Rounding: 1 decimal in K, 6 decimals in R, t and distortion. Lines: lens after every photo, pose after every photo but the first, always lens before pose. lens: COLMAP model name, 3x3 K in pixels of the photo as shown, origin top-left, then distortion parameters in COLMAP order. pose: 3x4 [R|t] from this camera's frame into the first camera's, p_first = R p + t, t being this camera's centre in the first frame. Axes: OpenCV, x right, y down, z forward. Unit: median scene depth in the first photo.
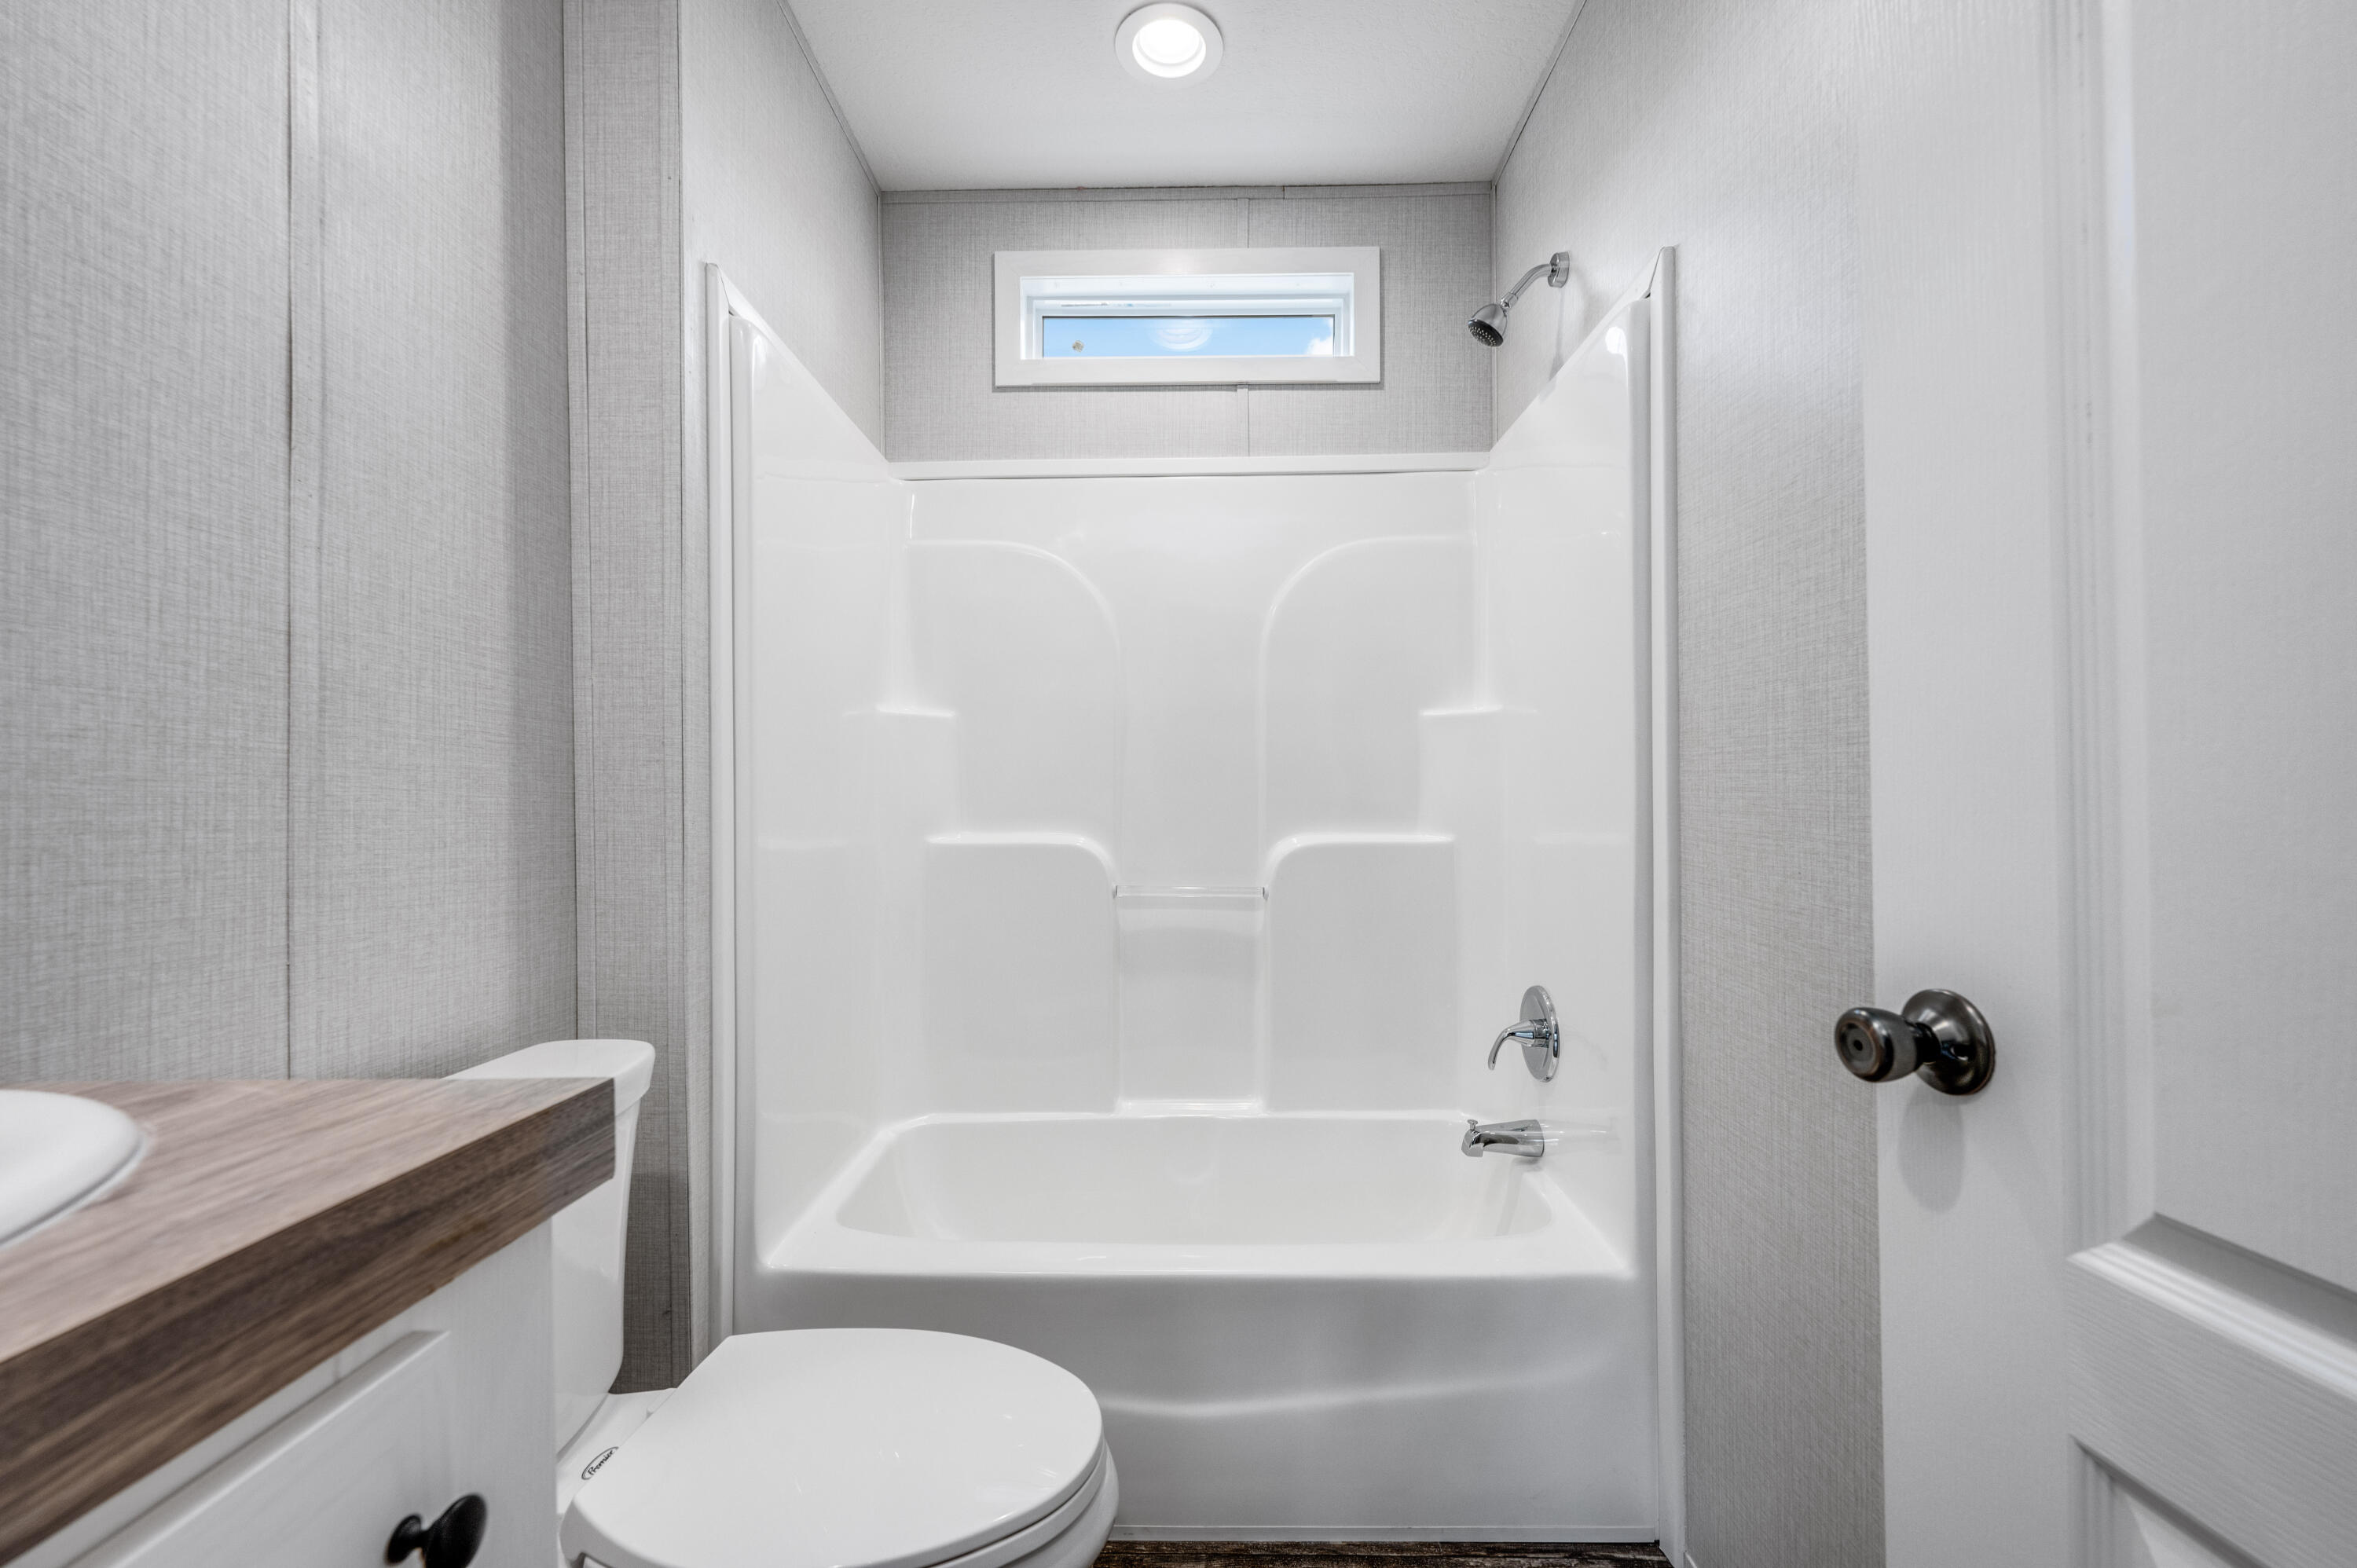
lens RADIAL K [[933.9, 0, 1186.0], [0, 933.9, 793.5], [0, 0, 1]] dist [-0.000777, -0.000568]
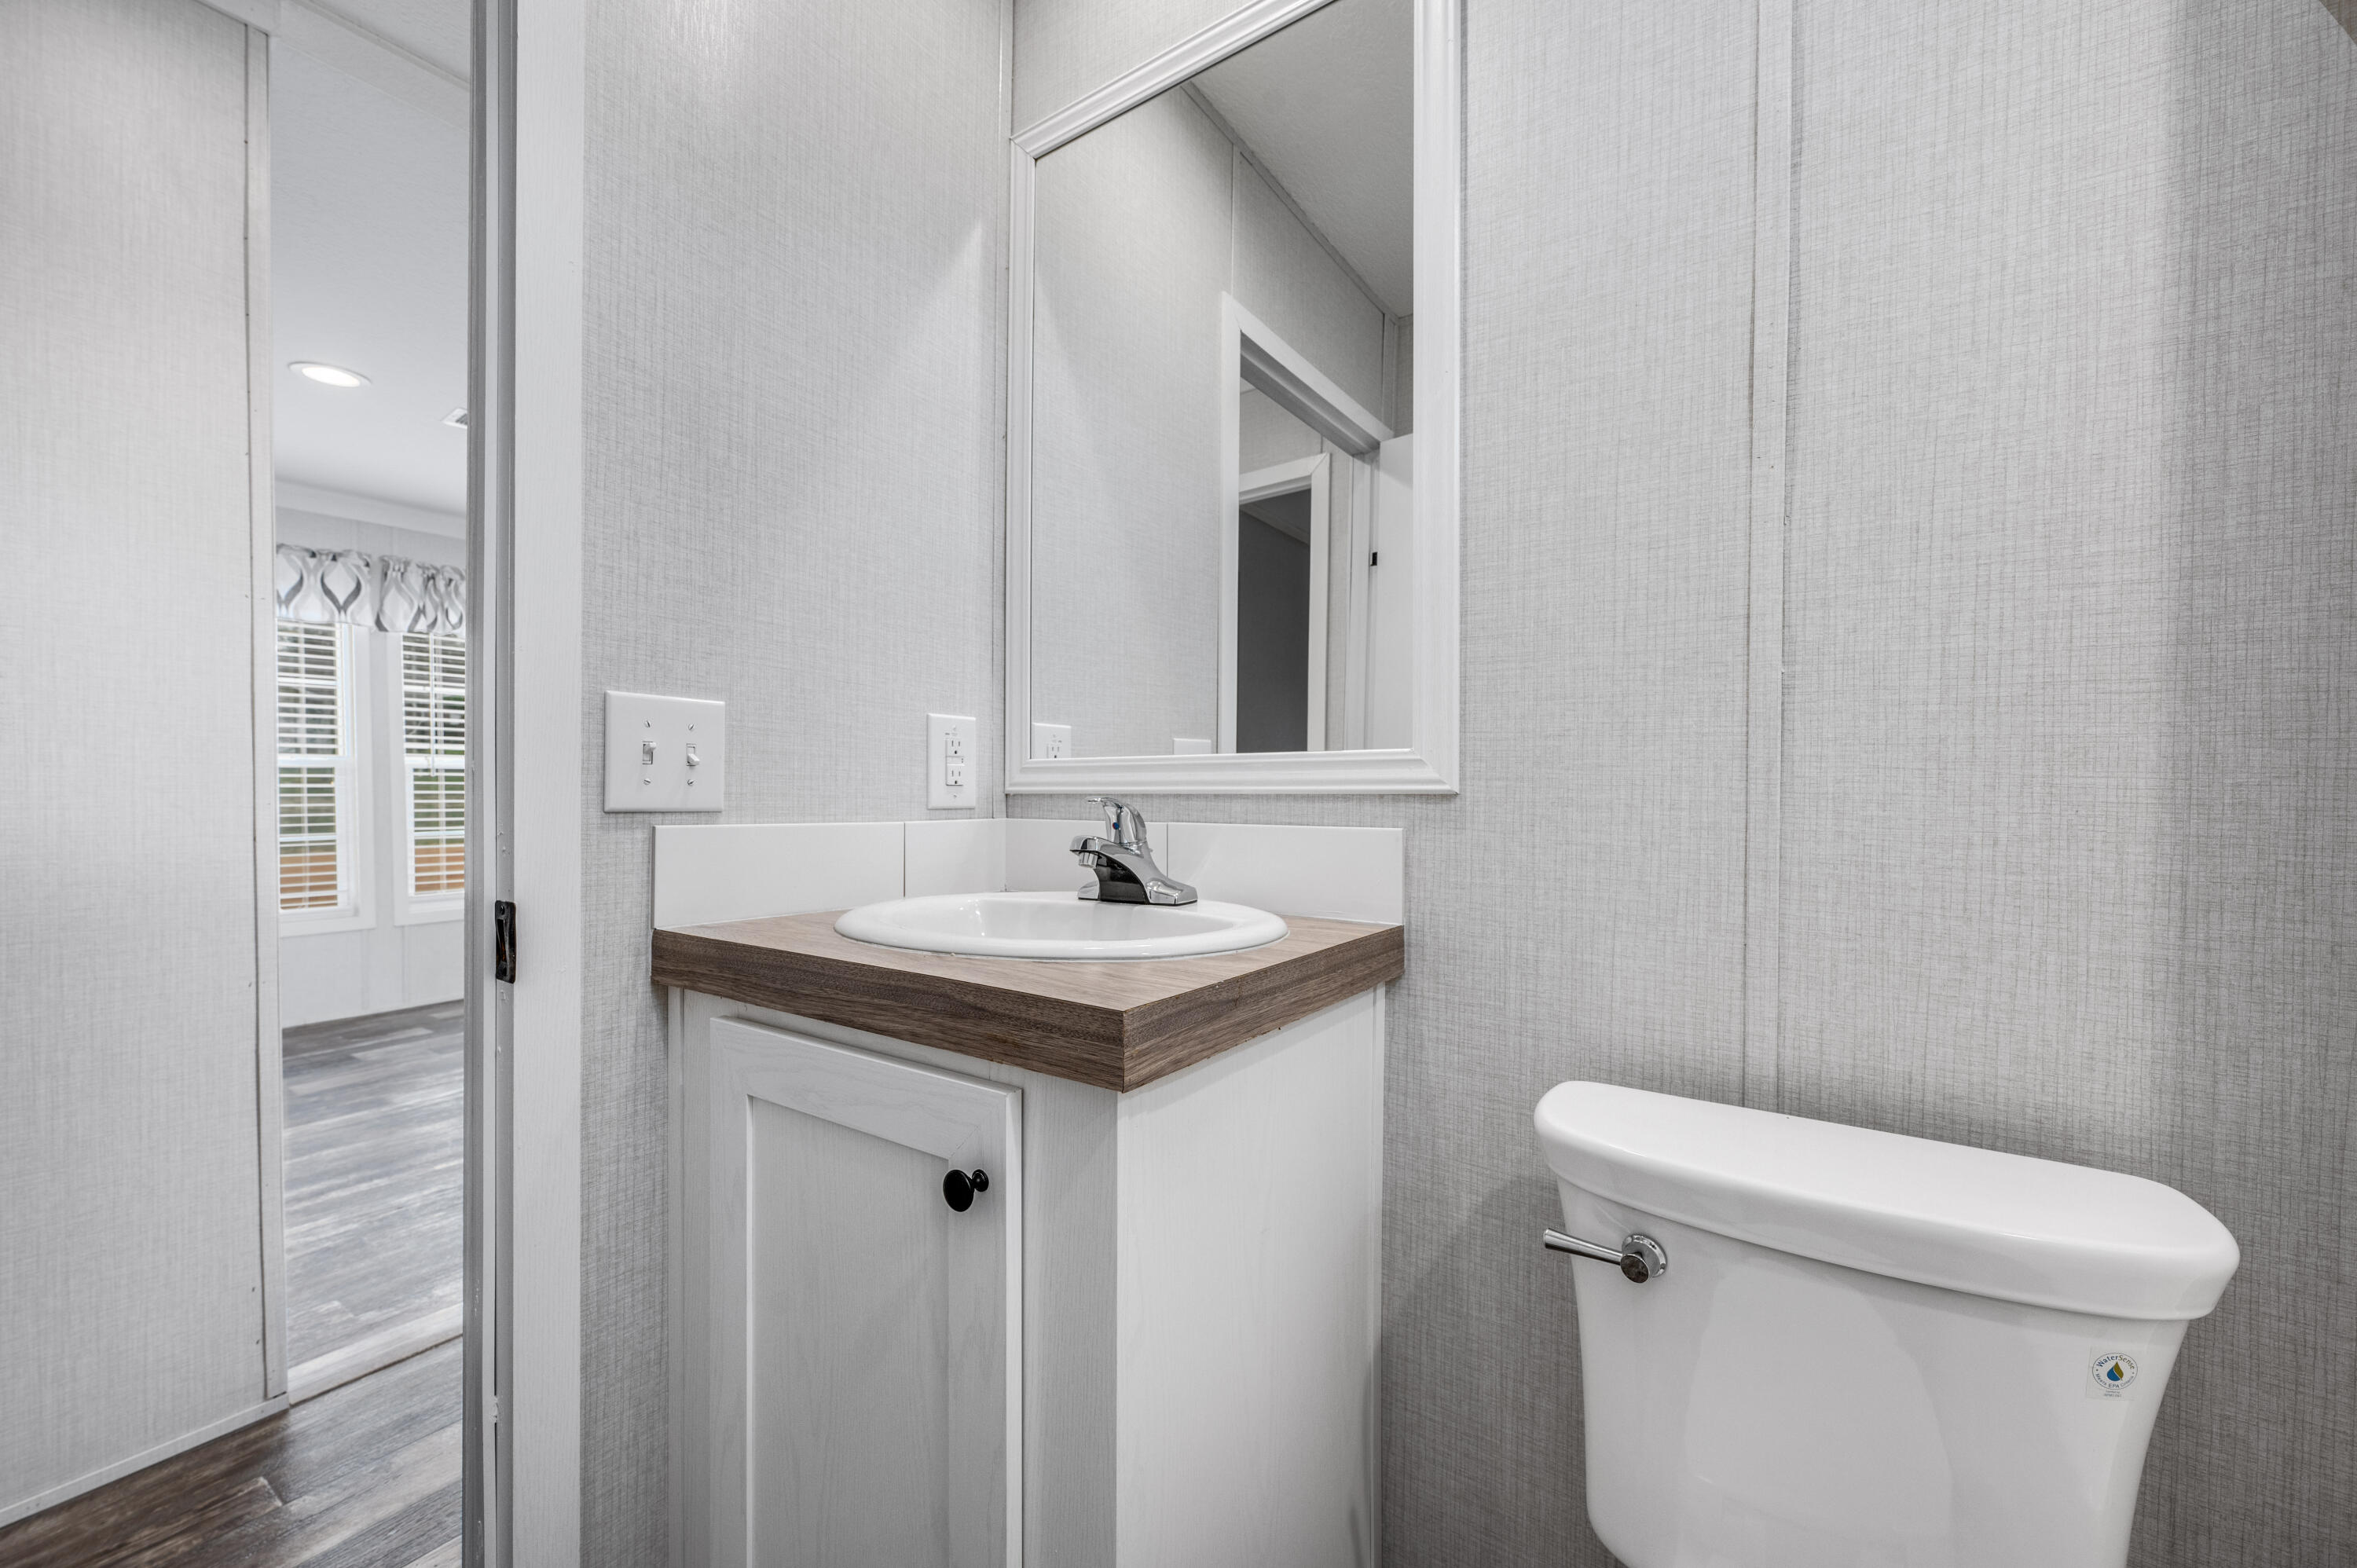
lens RADIAL K [[933.9, 0, 1191.1], [0, 933.9, 796.2], [0, 0, 1]] dist [-0.000777, -0.000568]
pose [[-0.550115, 0.014538, -0.834962, 0.146304], [0.007238, 0.999894, 0.012640, 0.003836], [0.835057, 0.000910, -0.550162, 0.732216]]
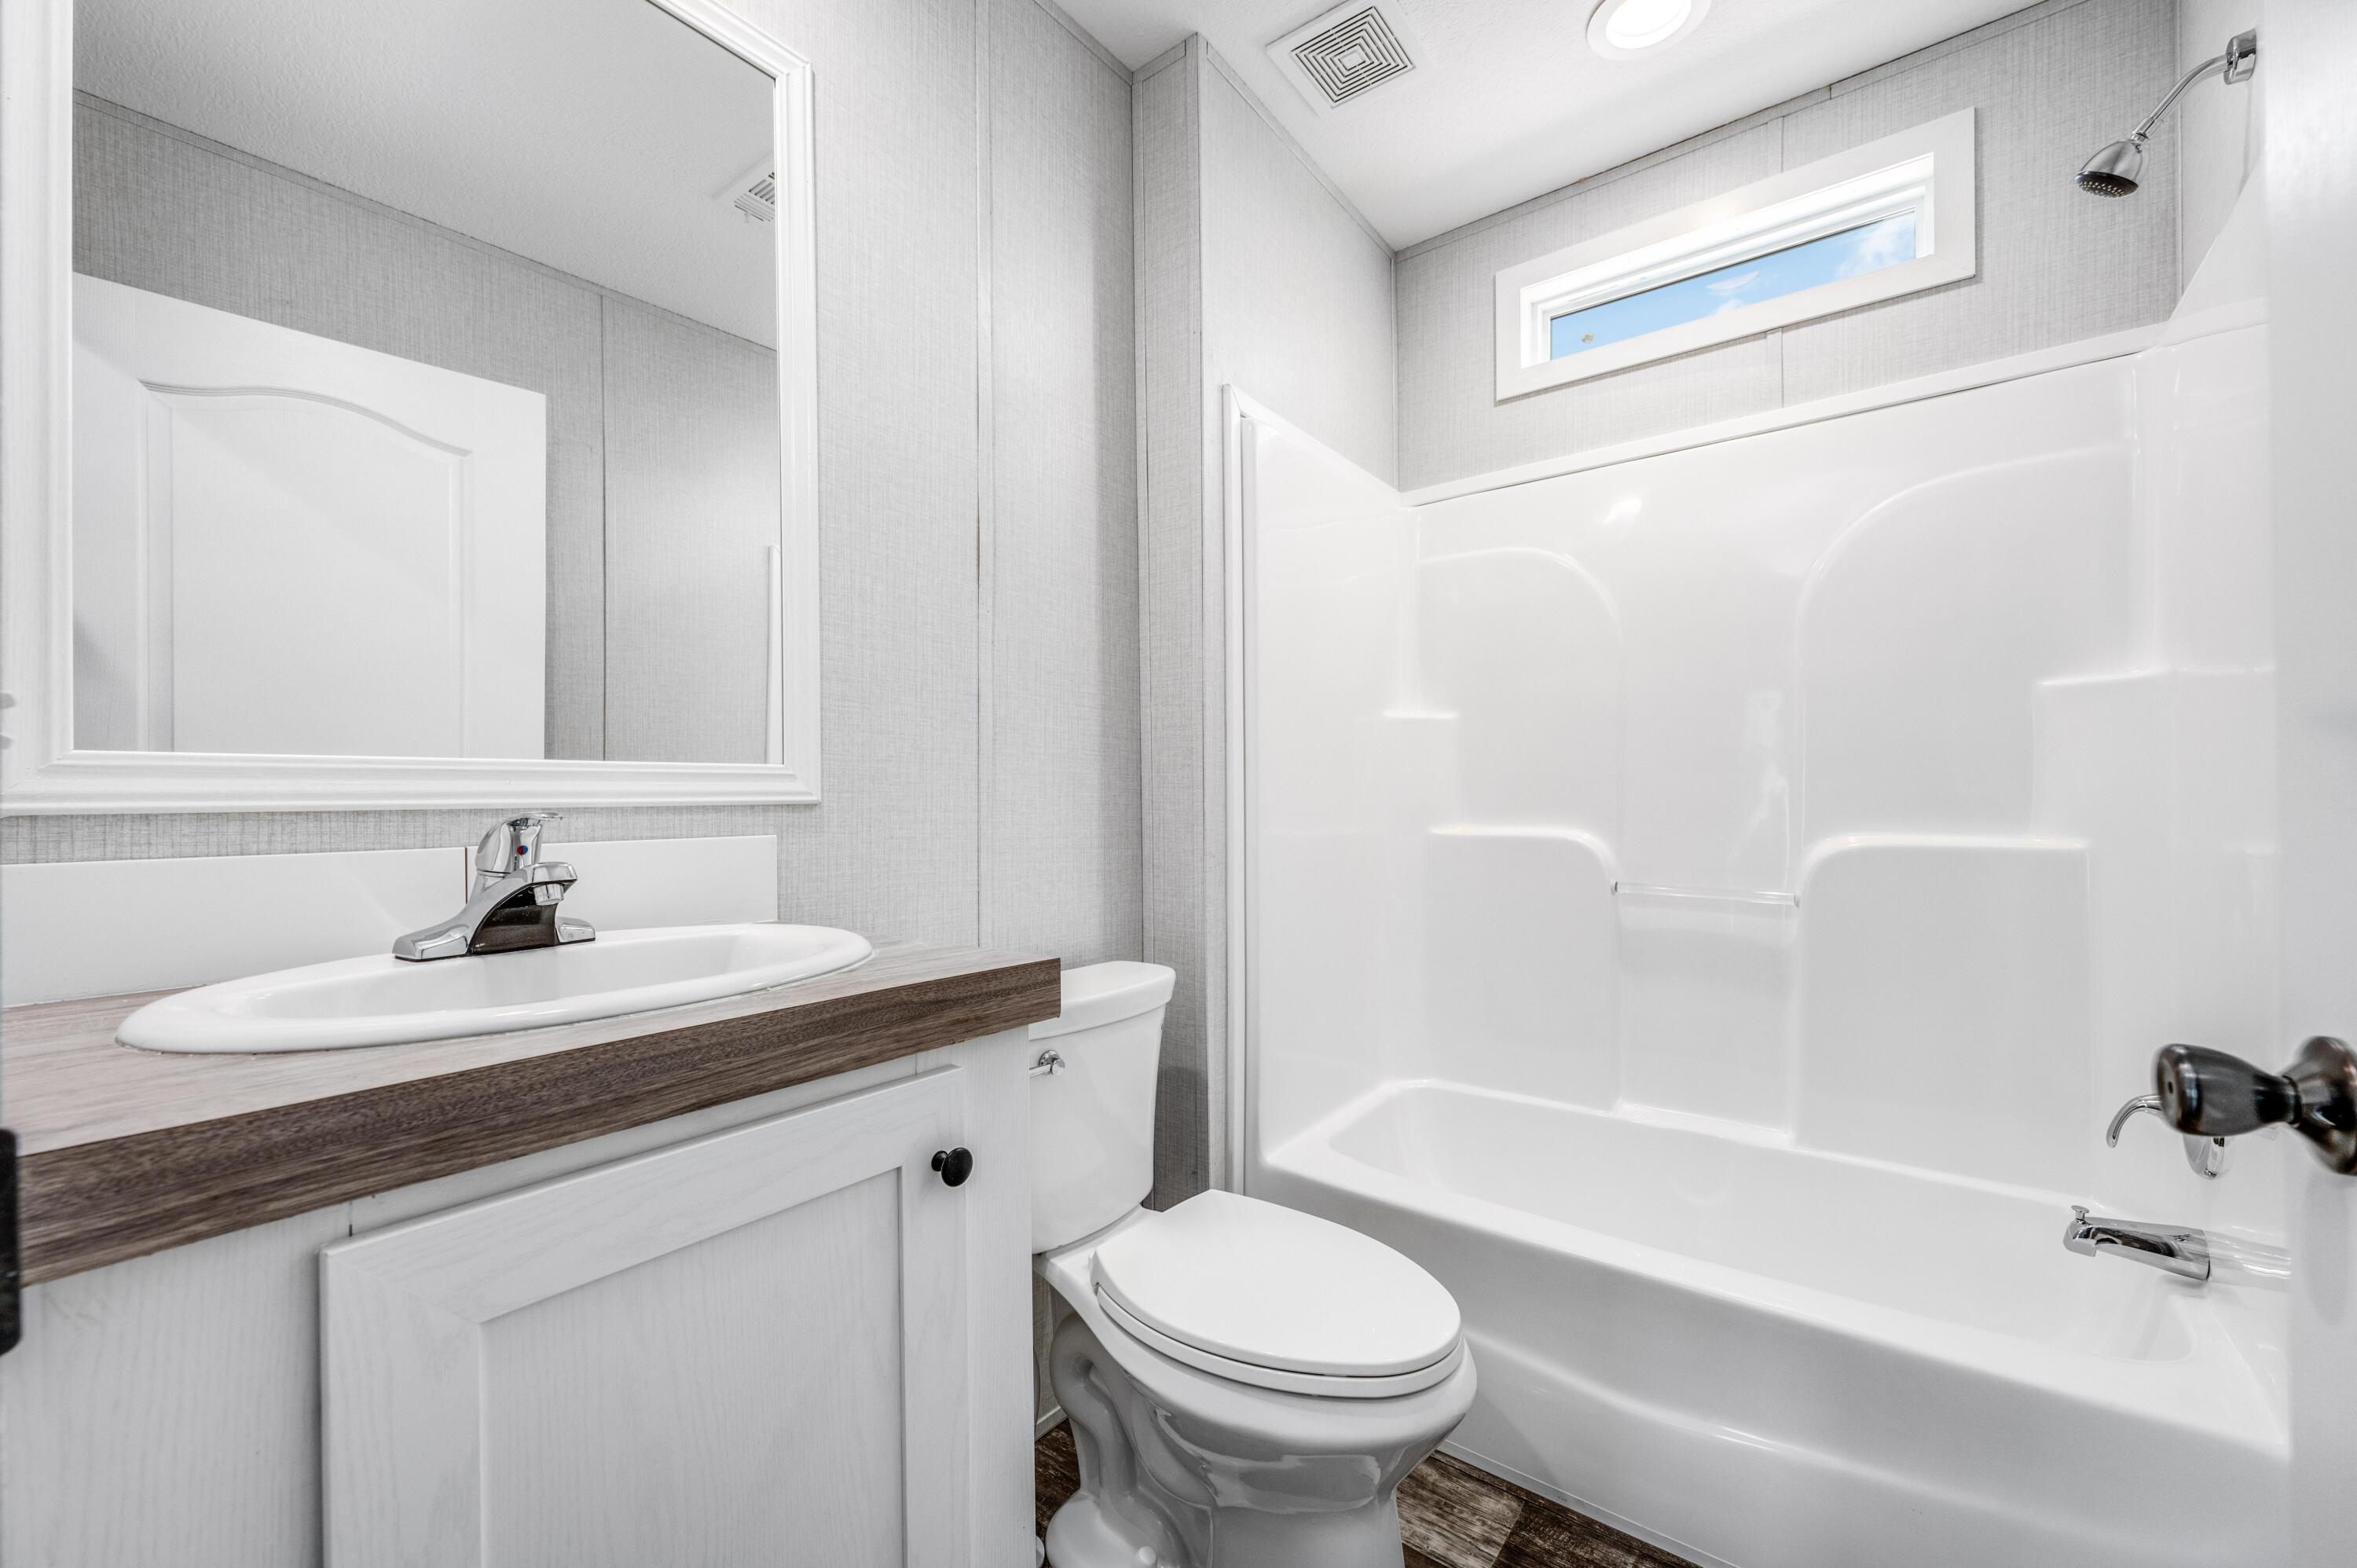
lens RADIAL K [[933.9, 0, 1183.7], [0, 933.9, 790.8], [0, 0, 1]] dist [-0.000777, -0.000568]
pose [[0.799790, -0.001985, -0.600276, 0.244080], [0.003668, 0.999992, 0.001580, -0.000058], [0.600268, -0.003465, 0.799791, -0.090497]]
